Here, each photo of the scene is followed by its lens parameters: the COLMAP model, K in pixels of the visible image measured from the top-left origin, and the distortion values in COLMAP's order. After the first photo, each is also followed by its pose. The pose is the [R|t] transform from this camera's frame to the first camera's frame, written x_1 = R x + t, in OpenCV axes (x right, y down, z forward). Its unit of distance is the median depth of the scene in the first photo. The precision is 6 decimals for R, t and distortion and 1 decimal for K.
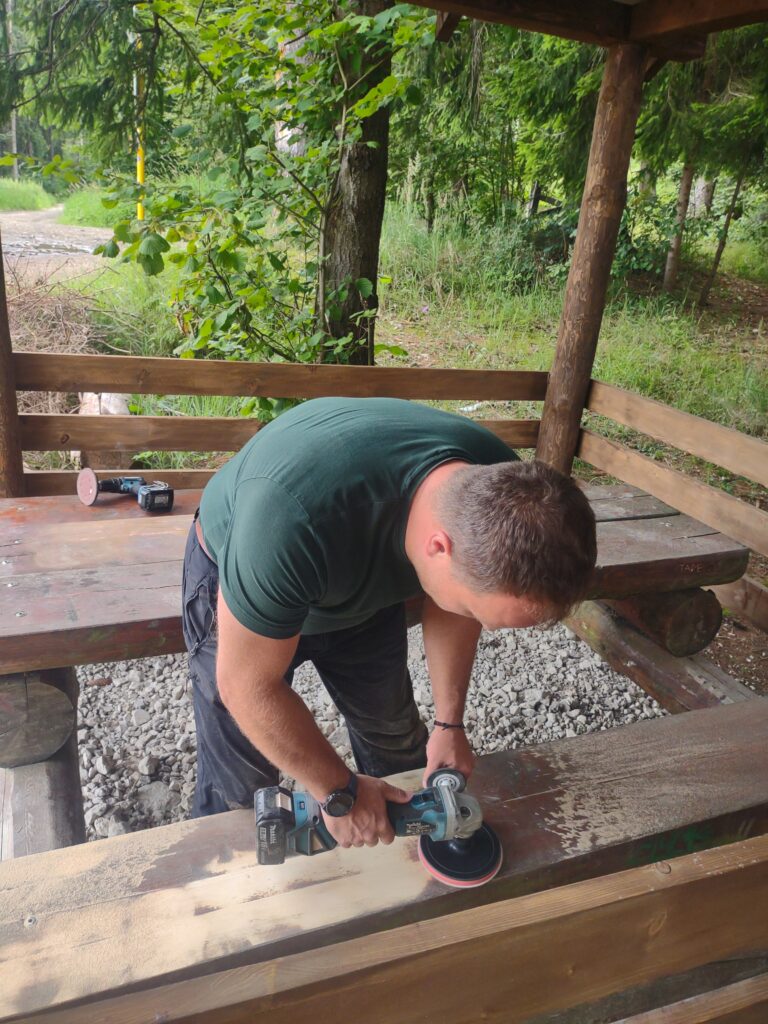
lens RADIAL K [[764.7, 0, 379.5], [0, 764.7, 508.5], [0, 0, 1]] dist [0.058061, -0.059552]
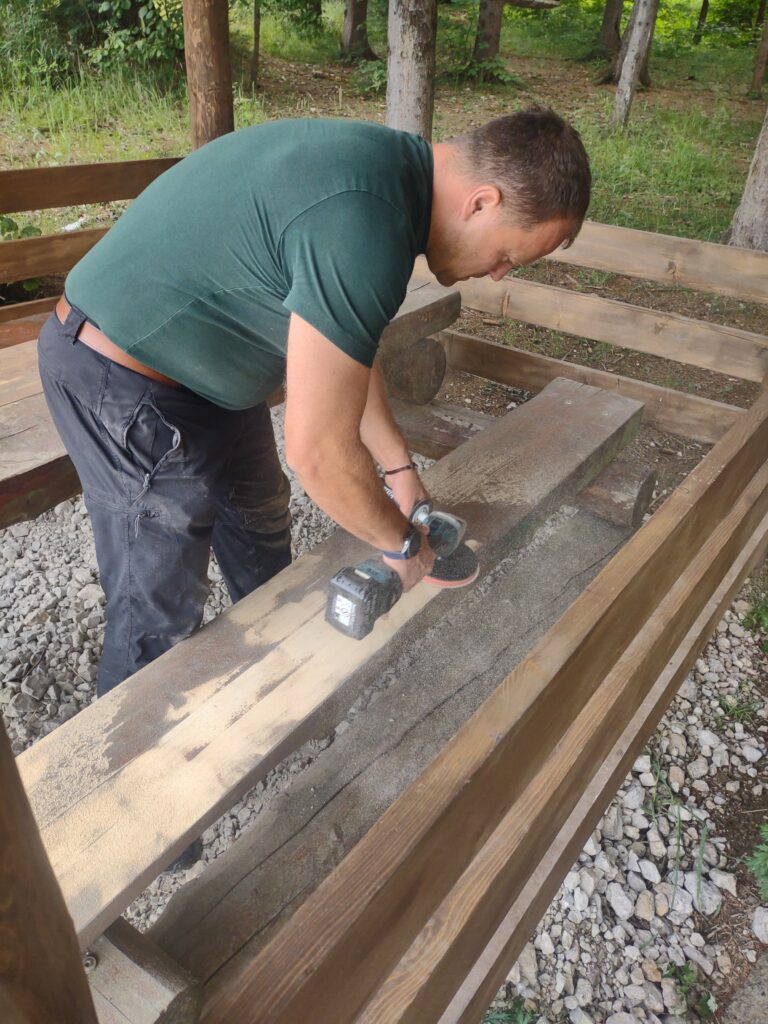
lens RADIAL K [[764.7, 0, 382.8], [0, 764.7, 507.8], [0, 0, 1]] dist [0.058061, -0.059552]
pose [[0.840782, -0.321001, 0.435940, -0.103500], [0.218084, 0.937848, 0.269965, 0.012448], [-0.495504, -0.131910, 0.858531, 0.038995]]
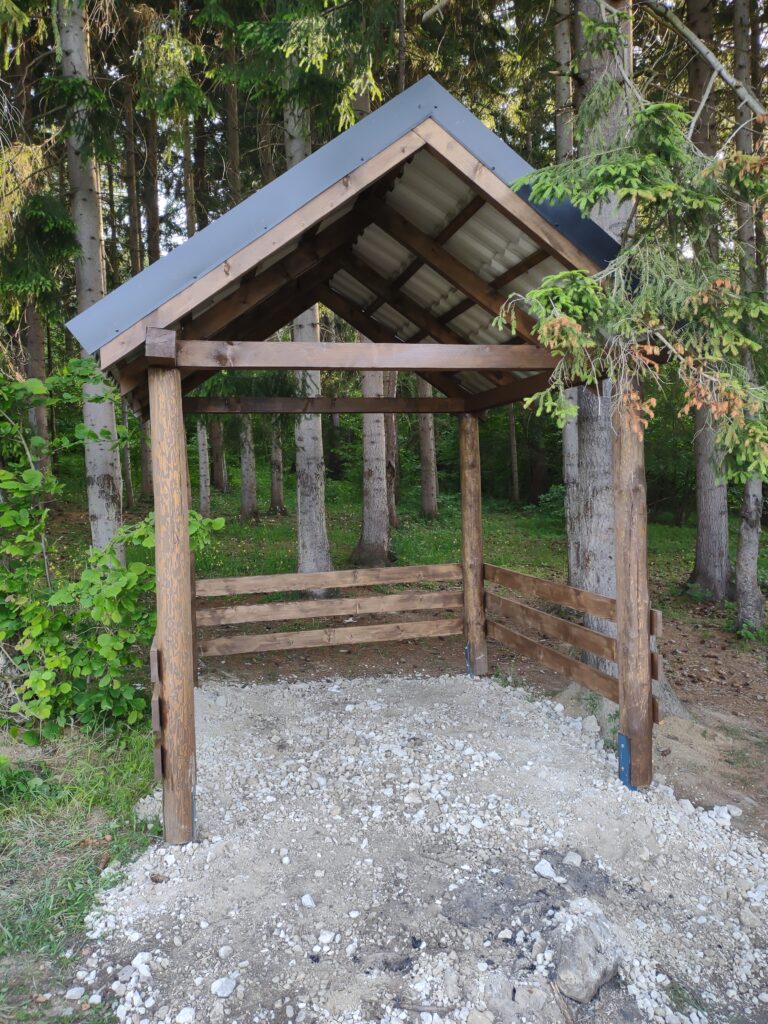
lens RADIAL K [[764.7, 0, 384.7], [0, 764.7, 516.4], [0, 0, 1]] dist [0.058061, -0.059552]
pose [[0.124028, -0.163725, 0.978678, -1.149496], [0.395275, 0.912814, 0.102613, -0.258716], [-0.910151, 0.374120, 0.177930, 0.195770]]
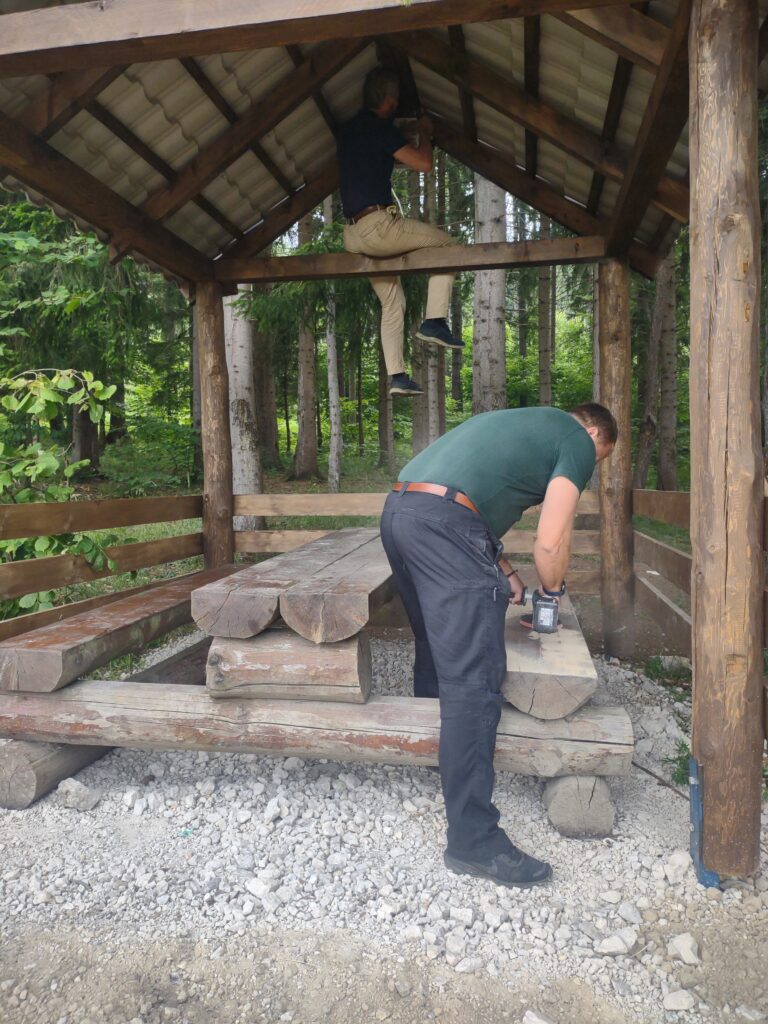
lens RADIAL K [[764.7, 0, 374.8], [0, 764.7, 516.8], [0, 0, 1]] dist [0.058061, -0.059552]
pose [[0.530586, -0.152494, 0.833801, -0.649816], [0.368722, 0.927261, -0.065048, 0.050226], [-0.763232, 0.341955, 0.548219, 0.032577]]
